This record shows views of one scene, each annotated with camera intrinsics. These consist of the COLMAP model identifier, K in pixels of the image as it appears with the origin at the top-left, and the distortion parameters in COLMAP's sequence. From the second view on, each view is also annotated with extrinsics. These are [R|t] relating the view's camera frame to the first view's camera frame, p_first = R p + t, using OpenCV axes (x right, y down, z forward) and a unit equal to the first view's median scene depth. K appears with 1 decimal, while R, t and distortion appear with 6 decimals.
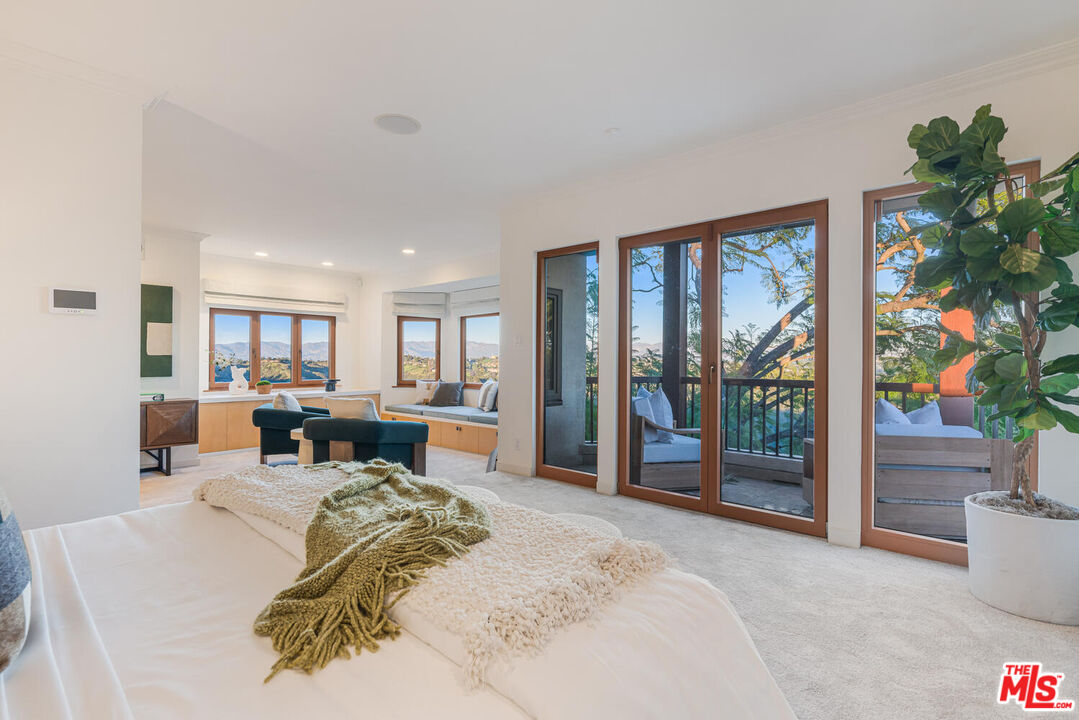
lens RADIAL K [[477.8, 0, 539.5], [0, 477.8, 360.0], [0, 0, 1]] dist [-0.060168, 0.016135]
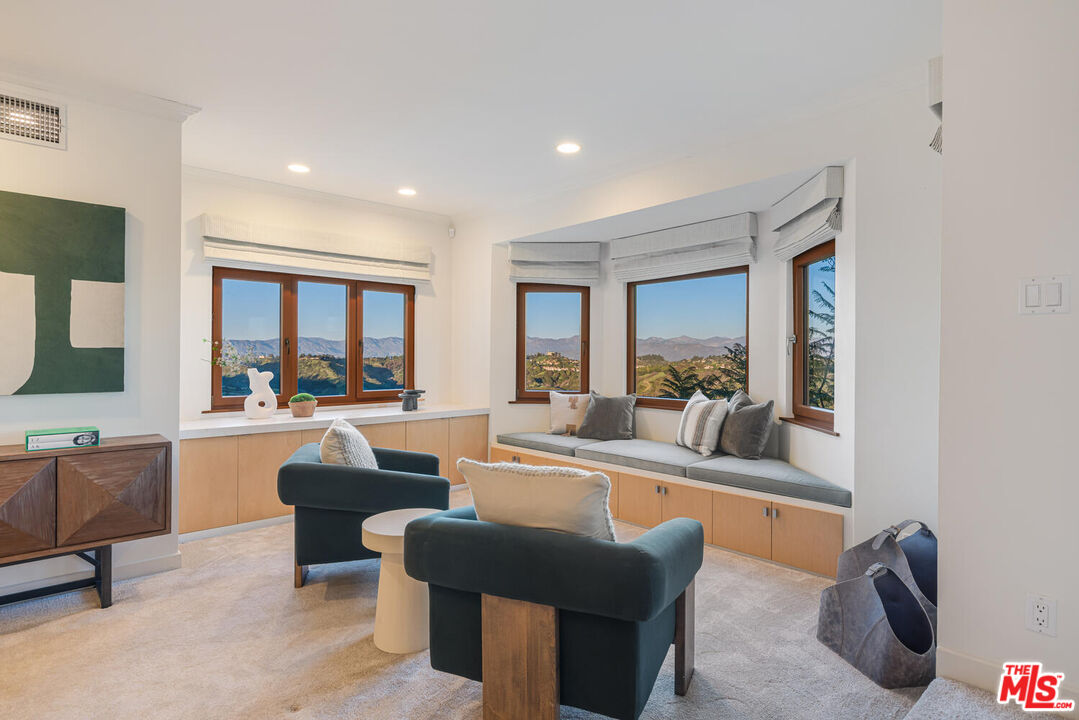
lens RADIAL K [[556.0, 0, 539.5], [0, 556.0, 360.0], [0, 0, 1]] dist [-0.051802, 0.012568]
pose [[0.991883, 0.000620, -0.127151, -0.199317], [0.000026, 0.999987, 0.005076, -0.000386], [0.127152, -0.005038, 0.991870, 0.341920]]
